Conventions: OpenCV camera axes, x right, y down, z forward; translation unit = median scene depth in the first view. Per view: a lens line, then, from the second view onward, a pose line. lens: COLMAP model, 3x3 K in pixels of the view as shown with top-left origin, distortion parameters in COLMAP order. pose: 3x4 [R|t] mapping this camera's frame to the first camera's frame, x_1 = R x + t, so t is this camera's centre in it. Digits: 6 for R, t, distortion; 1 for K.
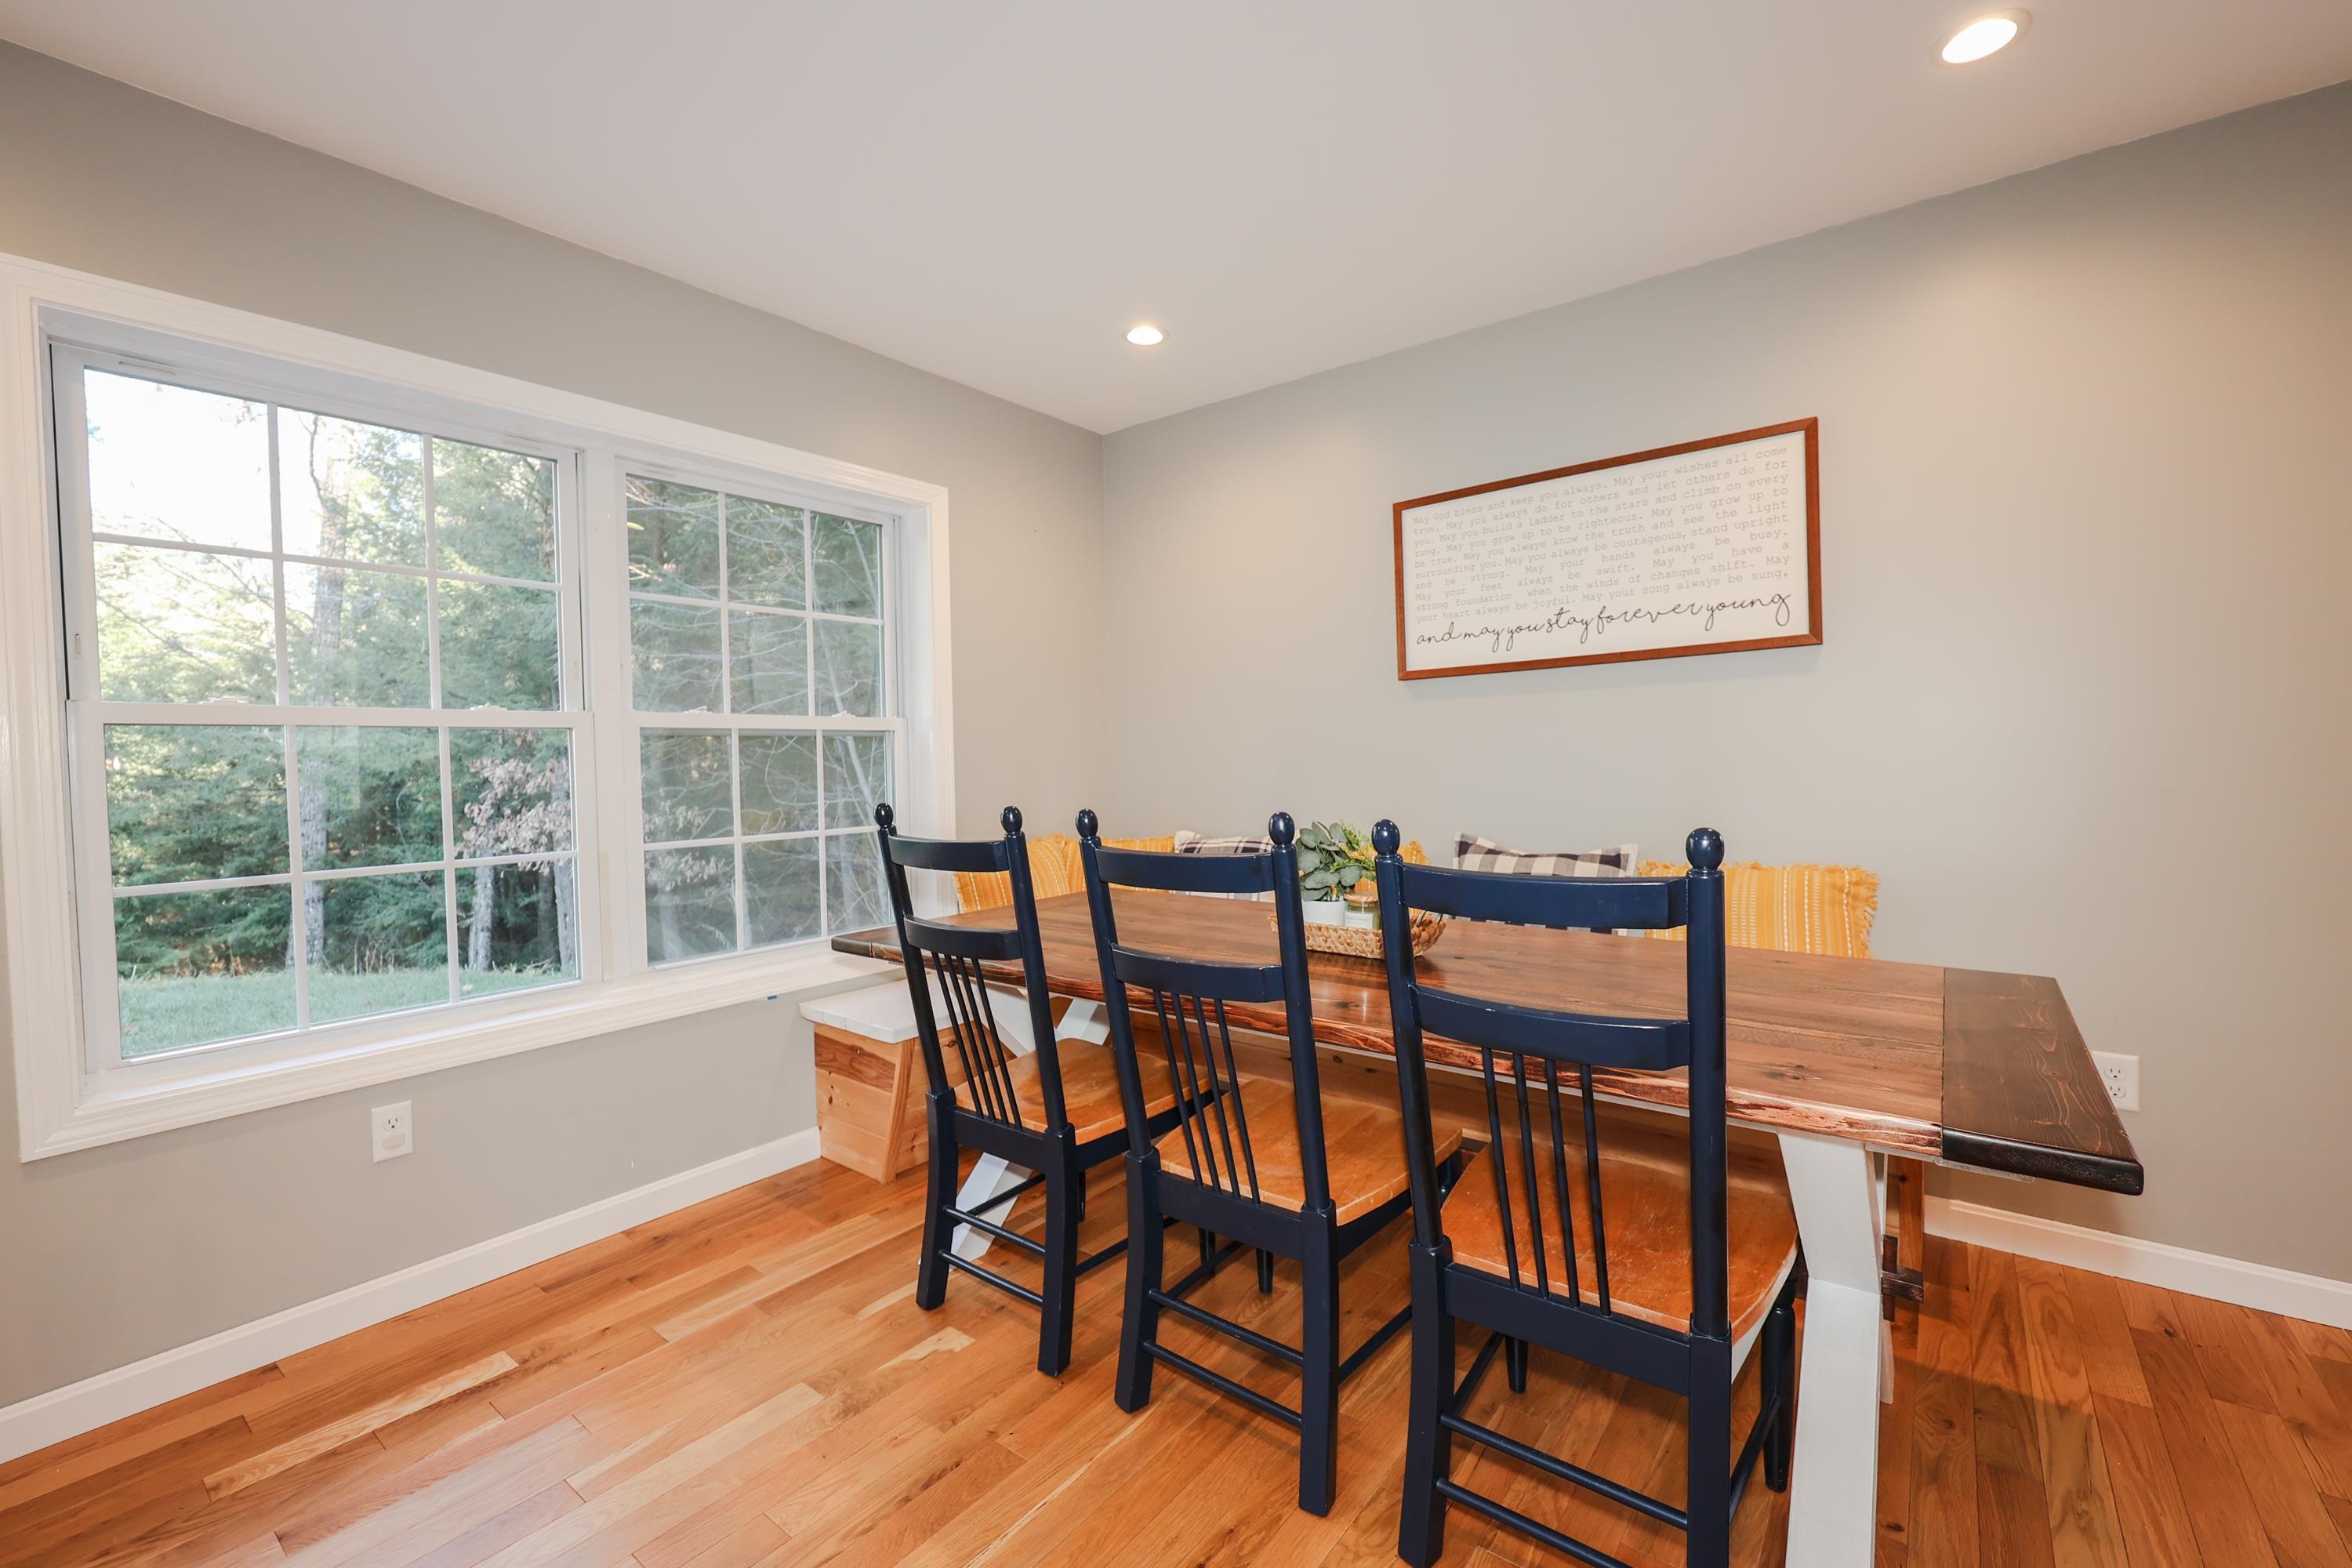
lens RADIAL K [[981.4, 0, 1198.0], [0, 981.4, 778.6], [0, 0, 1]] dist [-0.000516, 0.000128]
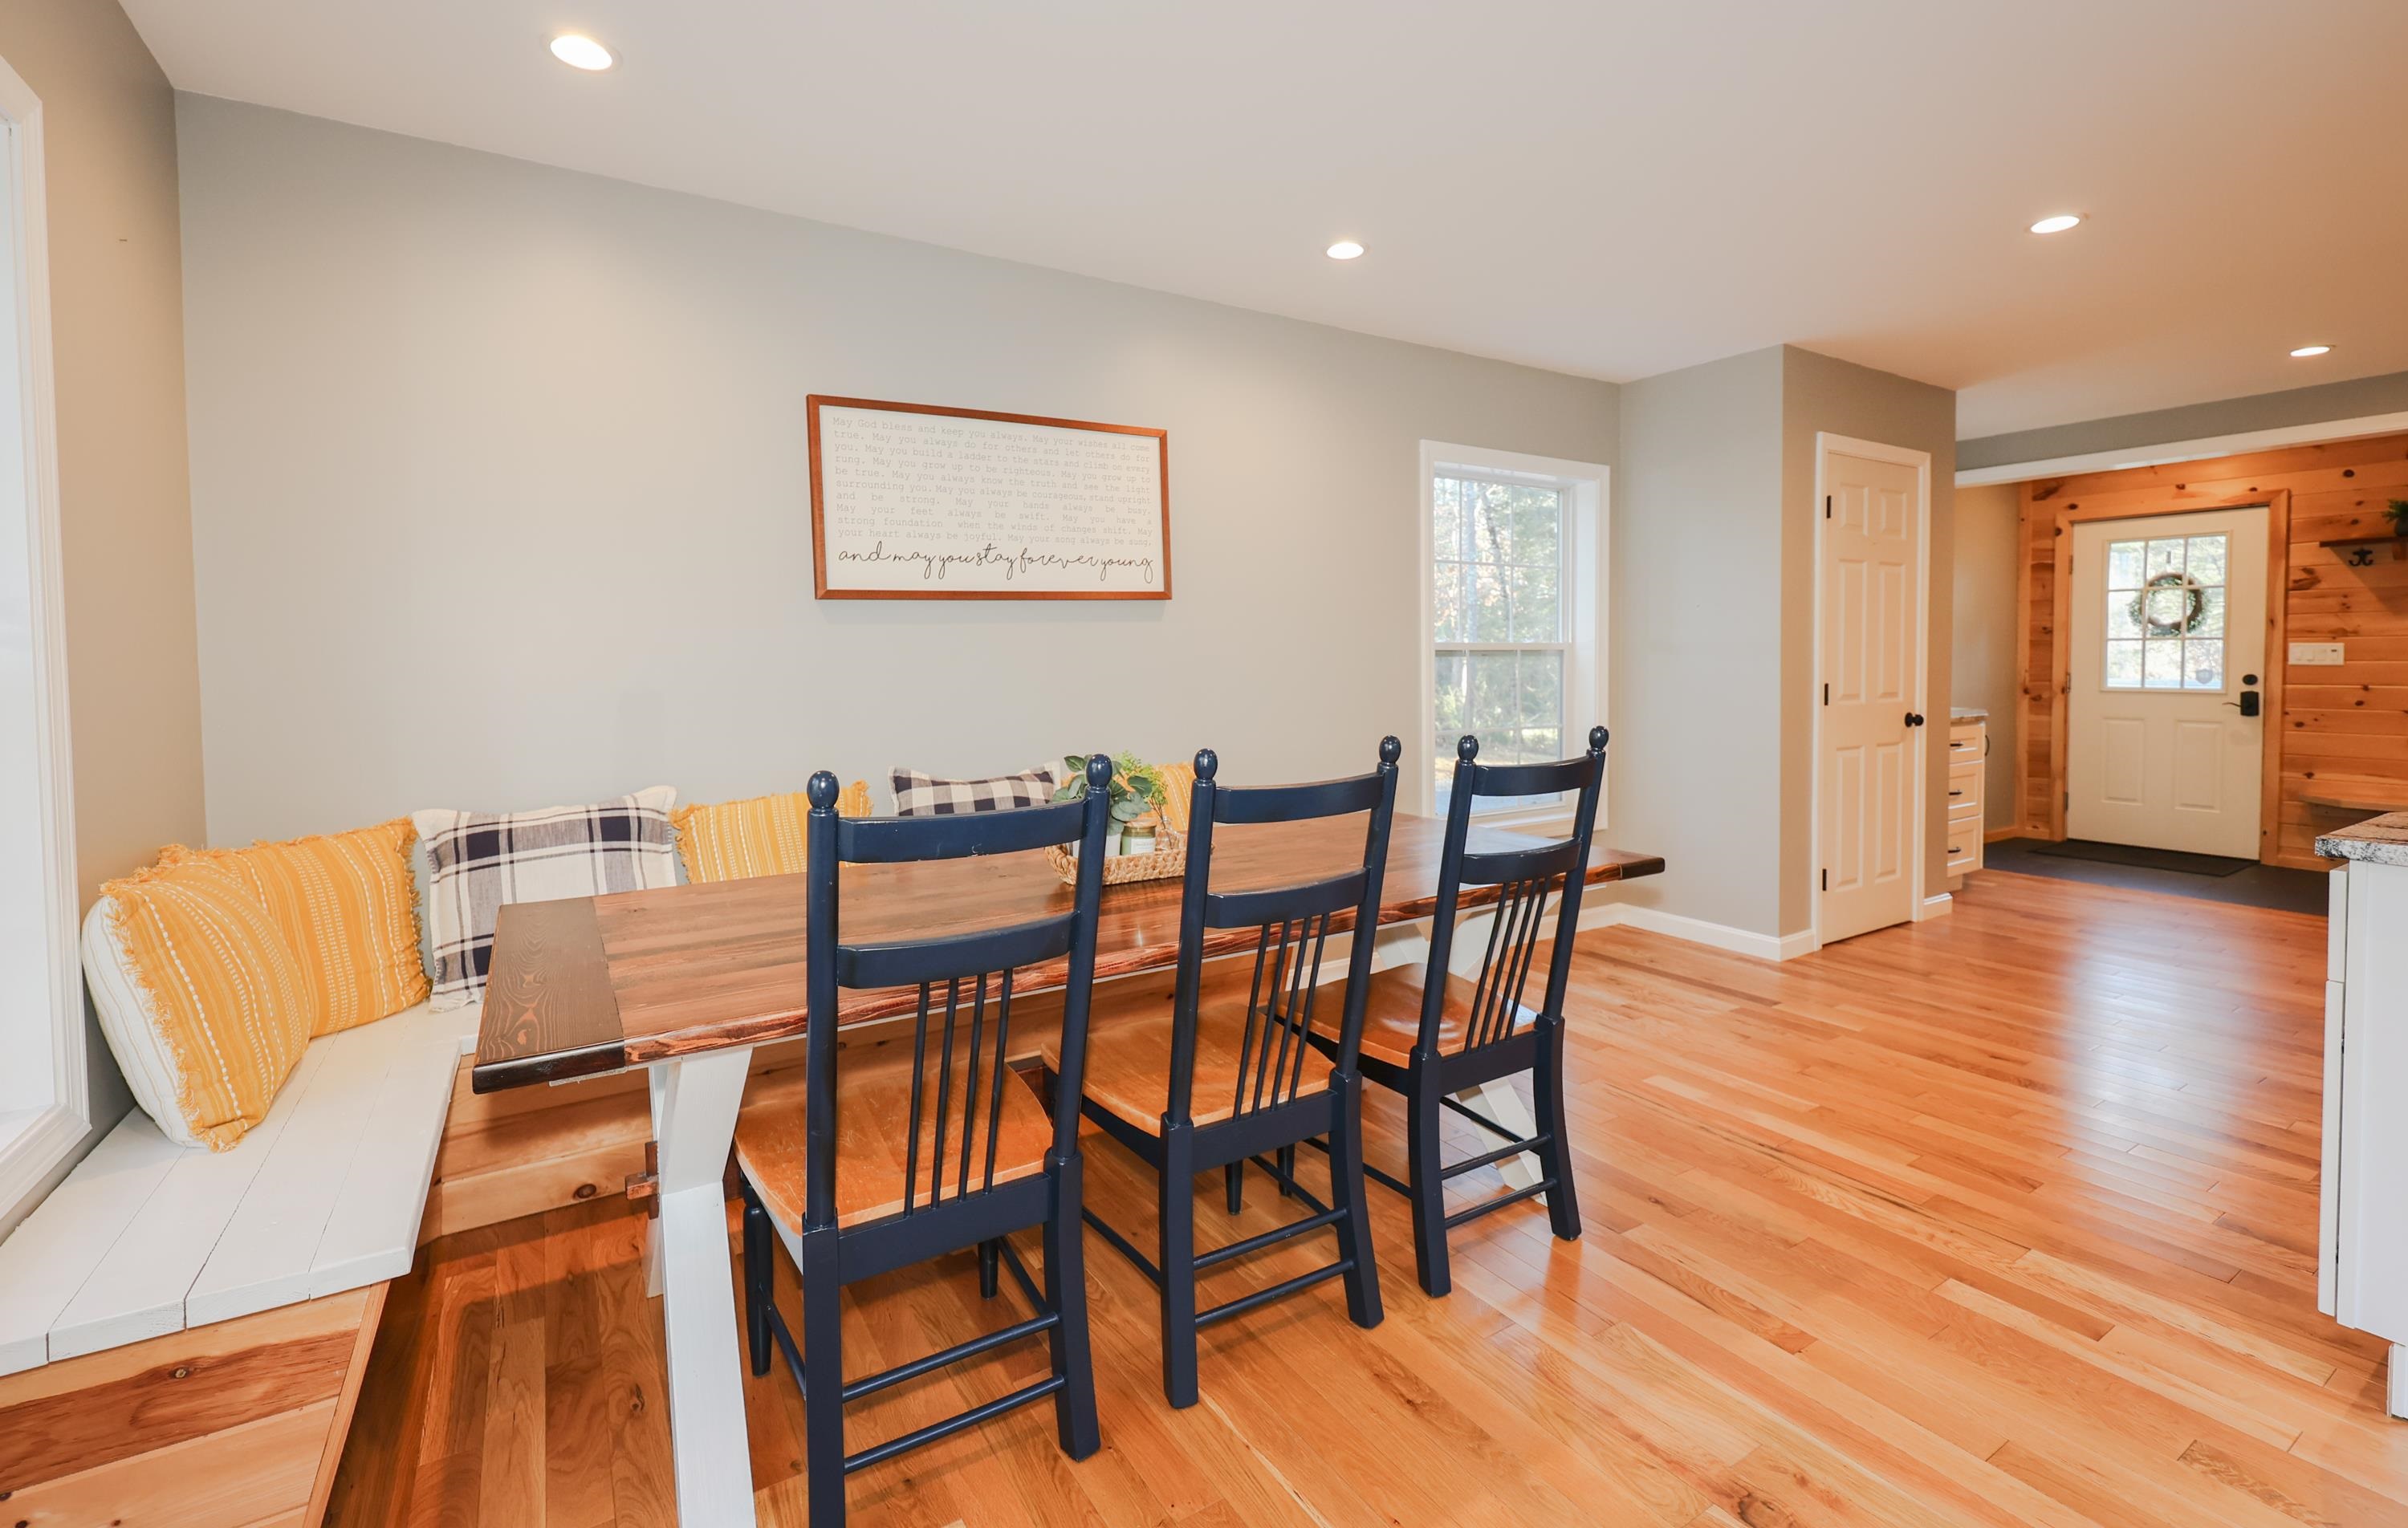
lens RADIAL K [[1002.9, 0, 1195.8], [0, 1002.9, 721.1], [0, 0, 1]] dist [-0.002457, -0.000067]
pose [[0.365925, -0.044332, 0.929588, -0.564023], [0.027925, 0.998938, 0.036647, -0.016144], [-0.930225, 0.012548, 0.366775, 0.398758]]
